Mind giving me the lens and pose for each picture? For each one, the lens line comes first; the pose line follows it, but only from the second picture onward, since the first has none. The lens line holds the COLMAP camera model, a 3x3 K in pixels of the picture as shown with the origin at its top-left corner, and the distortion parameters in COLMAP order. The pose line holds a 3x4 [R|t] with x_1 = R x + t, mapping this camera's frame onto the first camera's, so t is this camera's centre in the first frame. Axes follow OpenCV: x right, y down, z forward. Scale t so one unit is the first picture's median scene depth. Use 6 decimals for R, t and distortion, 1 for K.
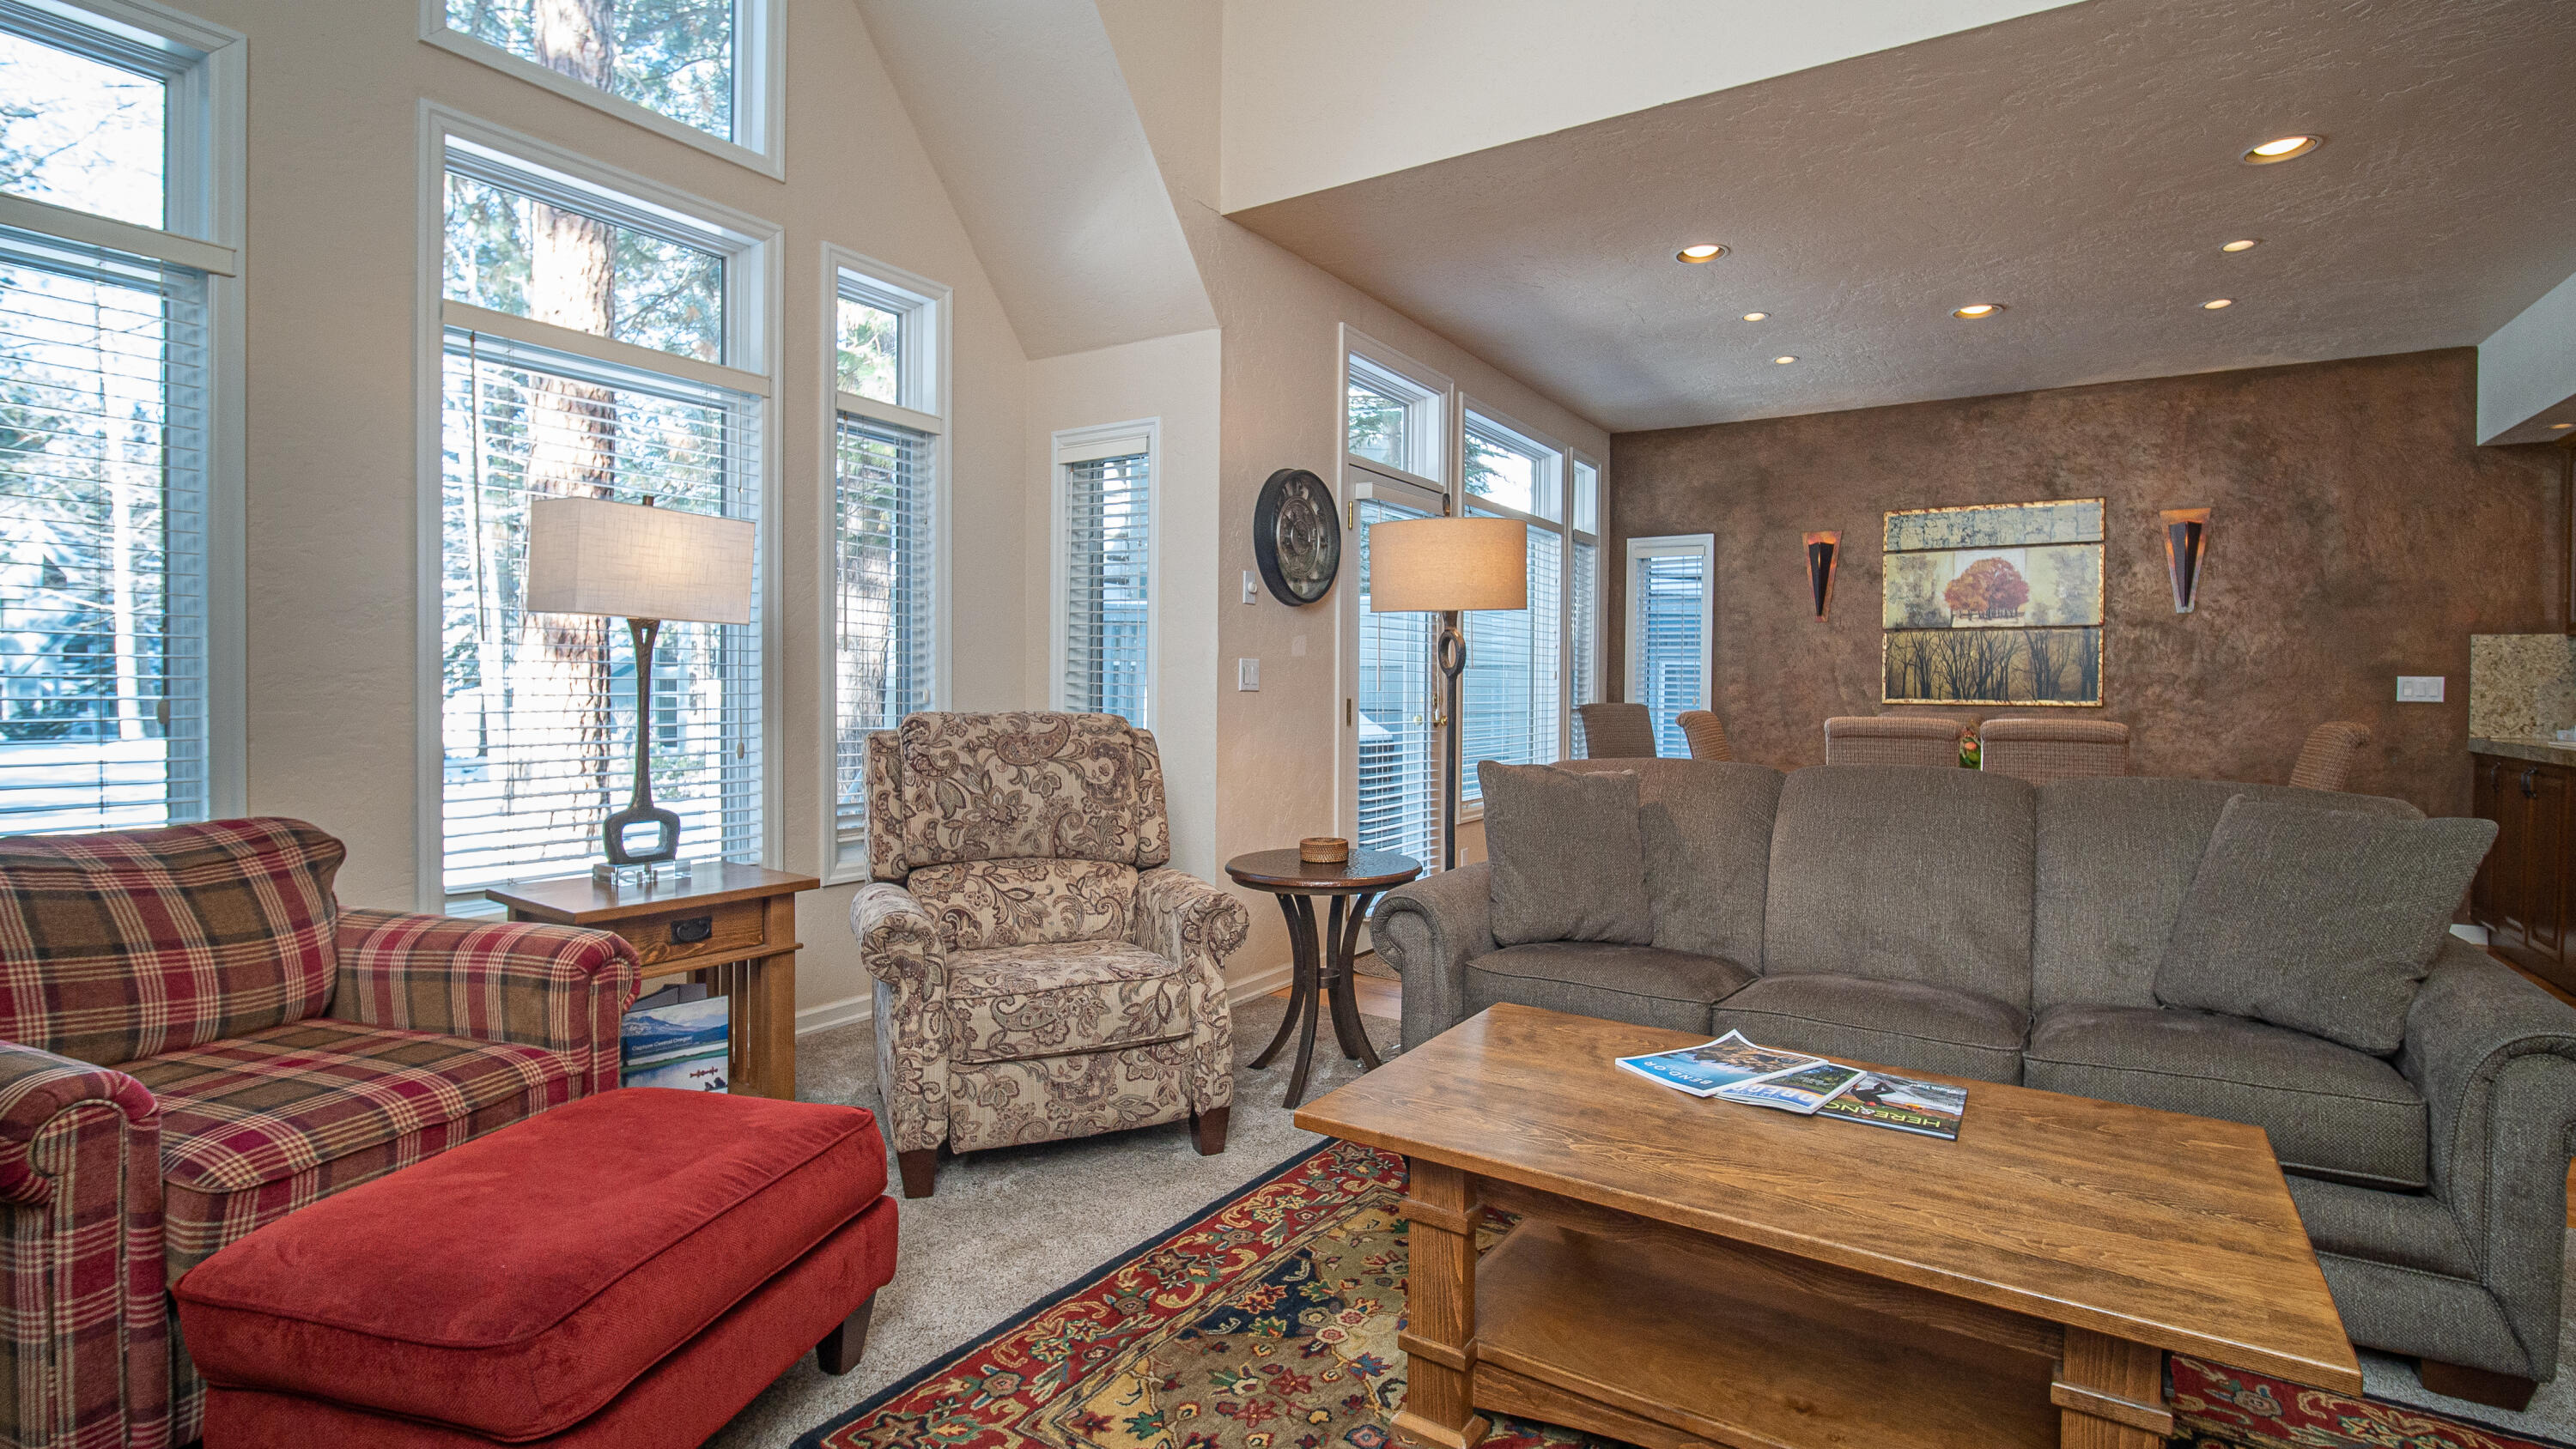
lens RADIAL K [[1189.3, 0, 1290.3], [0, 1189.3, 706.7], [0, 0, 1]] dist [-0.014639, -0.002666]
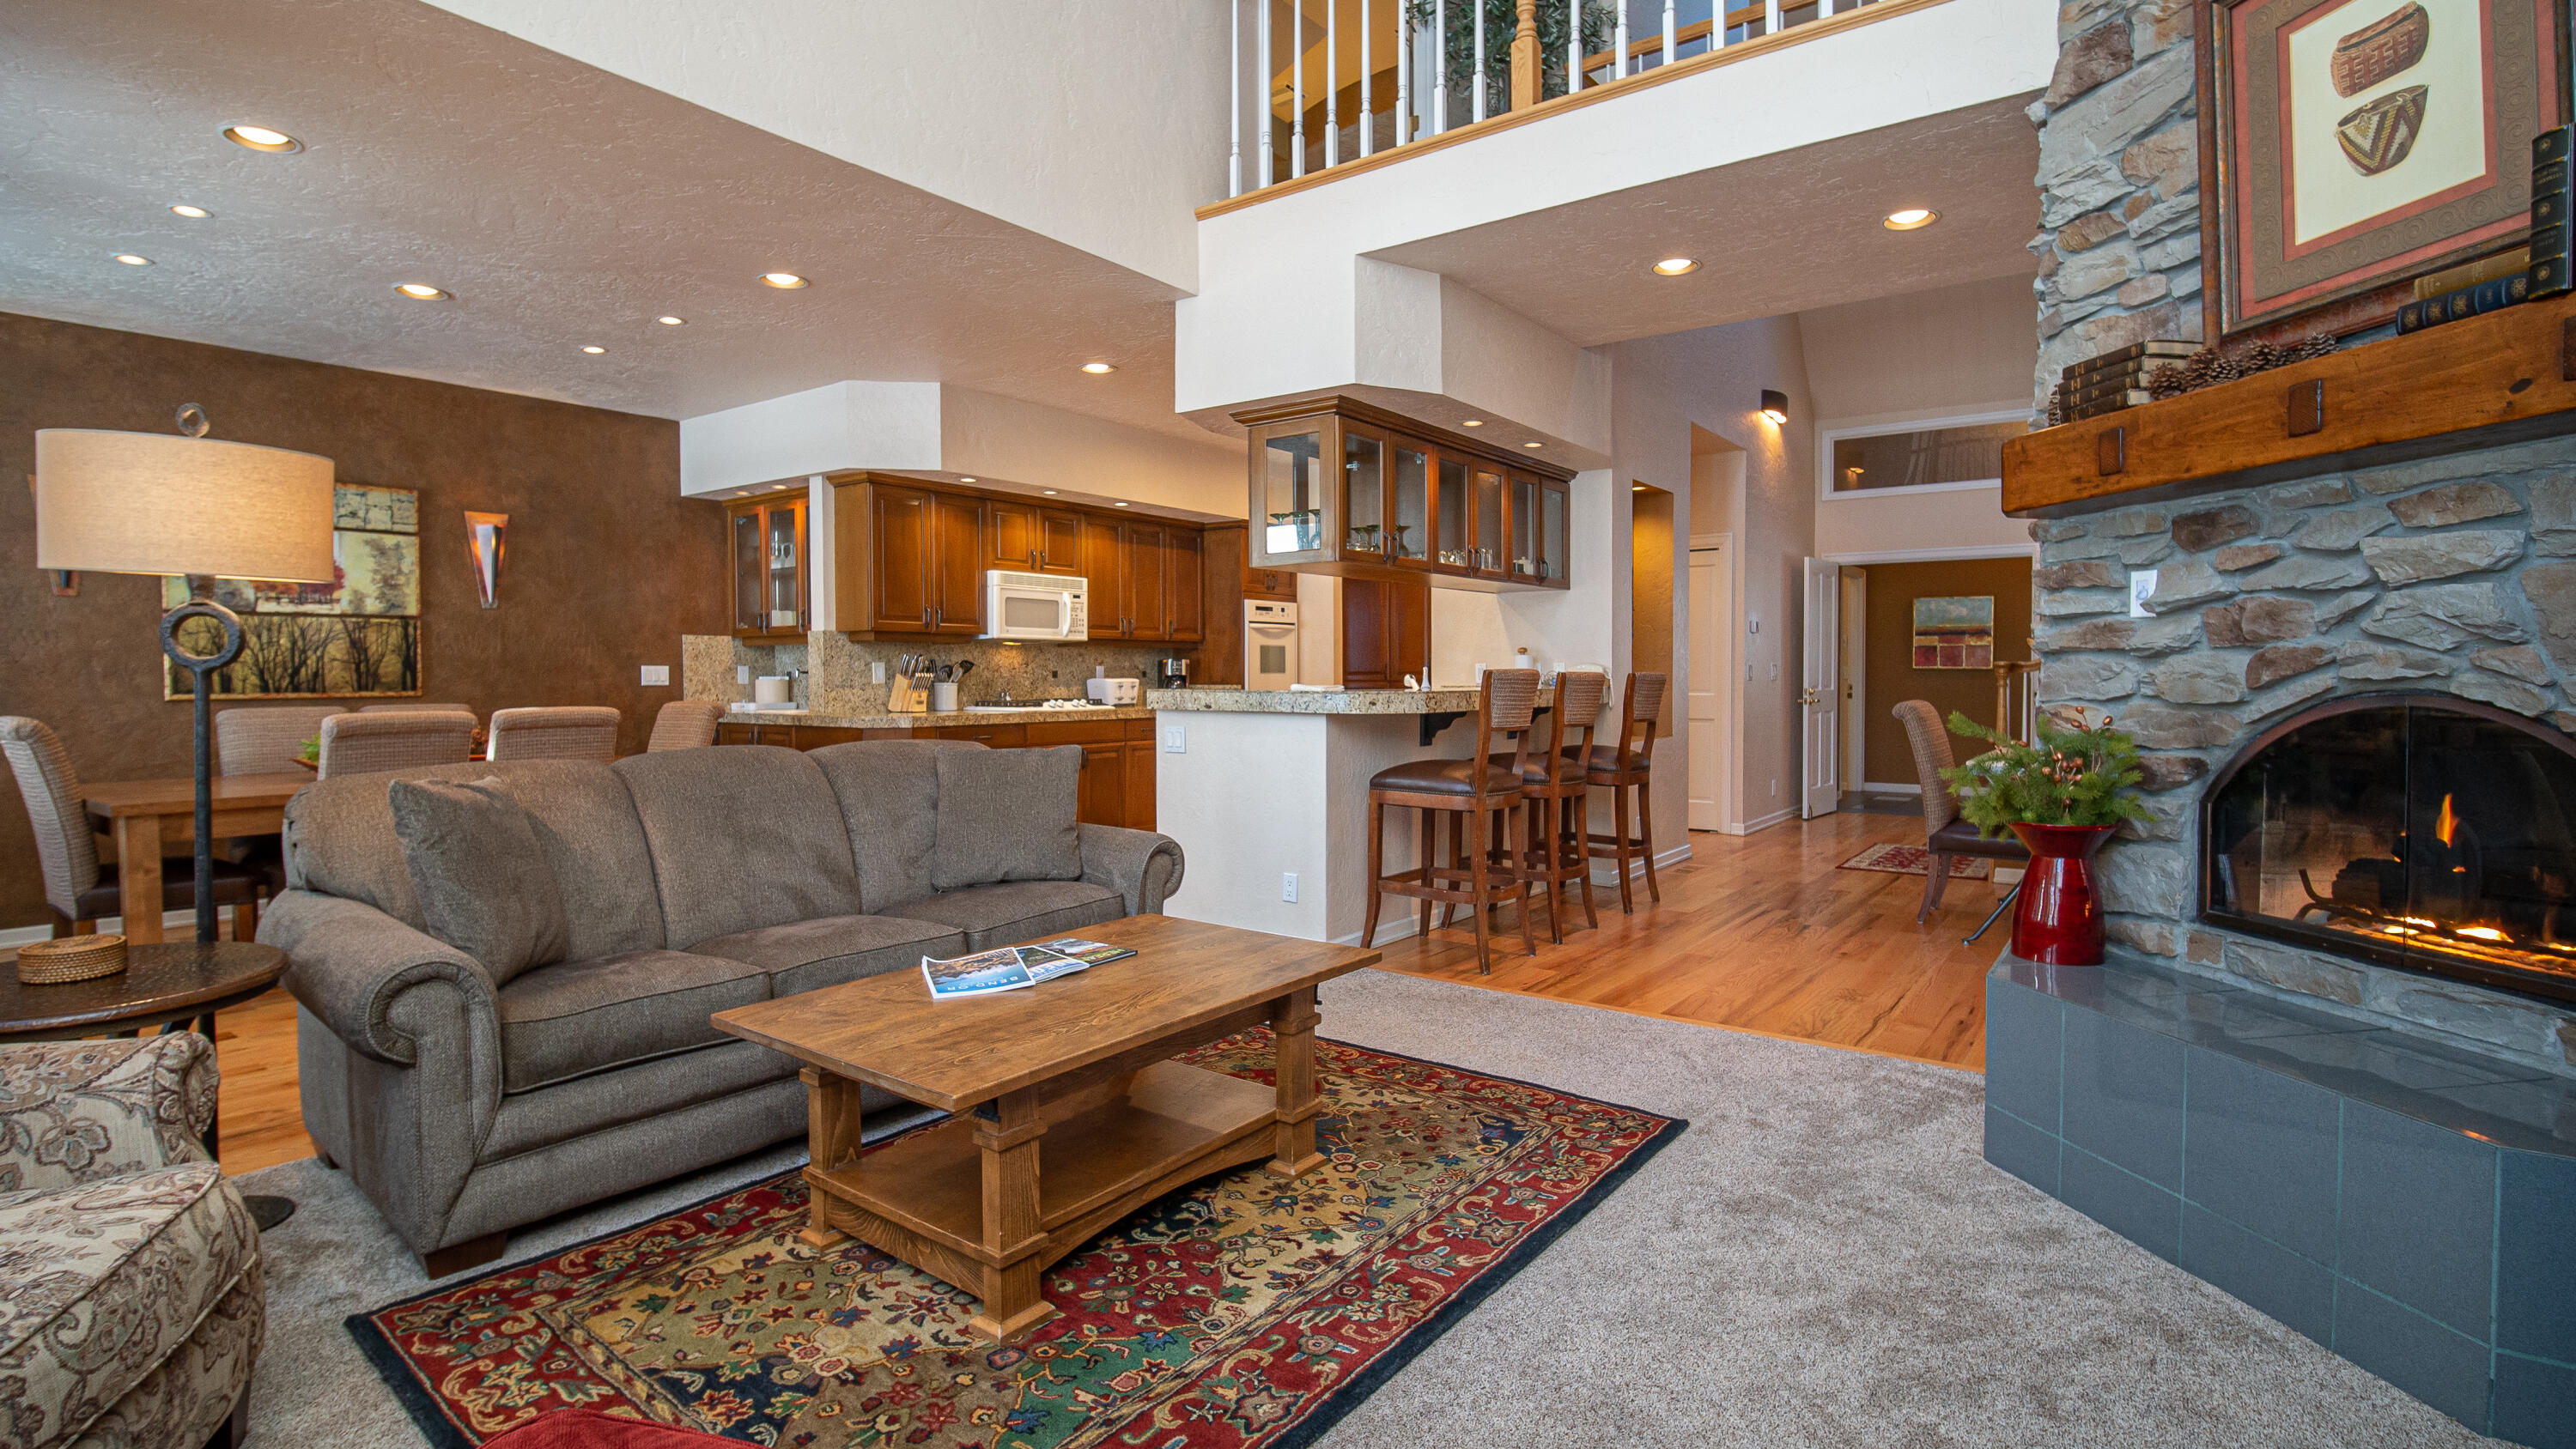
lens RADIAL K [[1189.3, 0, 1285.9], [0, 1189.3, 720.9], [0, 0, 1]] dist [-0.014639, -0.002666]
pose [[0.057011, -0.047817, 0.997228, -0.558484], [0.024030, 0.998629, 0.046510, -0.014938], [-0.998084, 0.021311, 0.058082, 0.366367]]
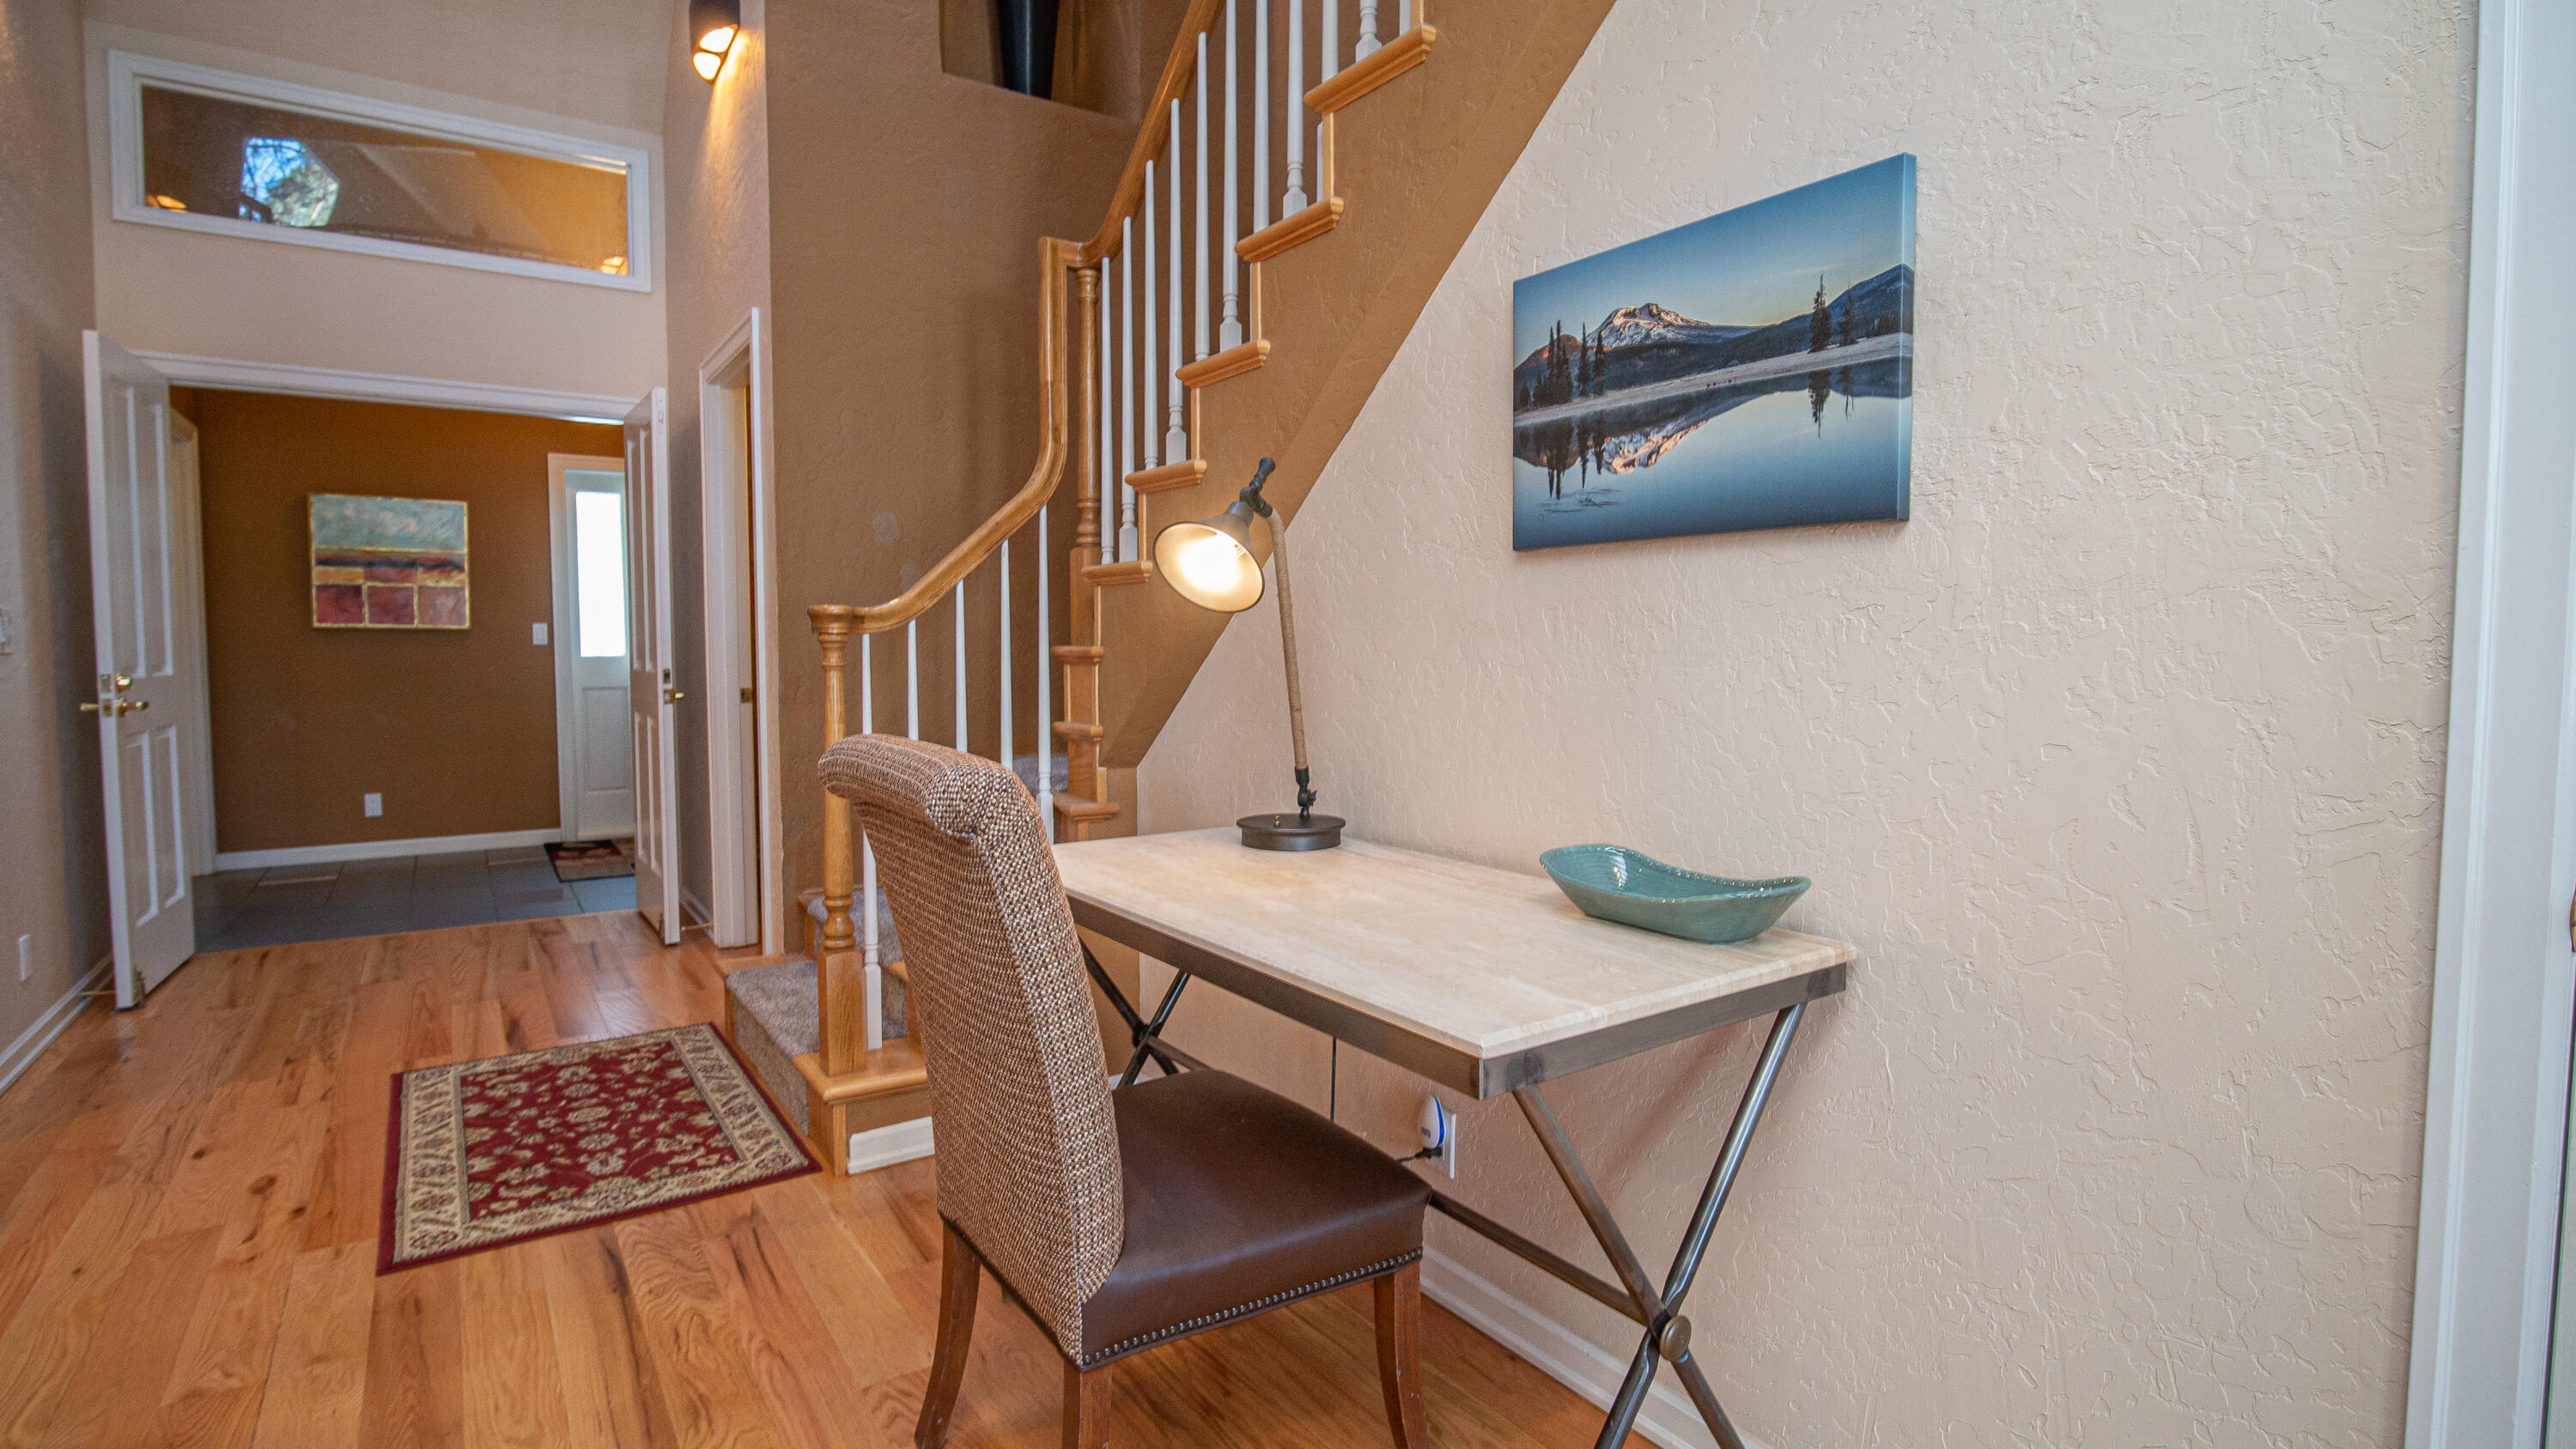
lens RADIAL K [[1240.5, 0, 1285.1], [0, 1240.5, 709.3], [0, 0, 1]] dist [-0.015473, -0.000399]
pose [[-0.925314, -0.031515, 0.377890, 1.013209], [-0.001917, 0.996916, 0.078448, 0.013324], [-0.379197, 0.071865, -0.922521, -0.111550]]
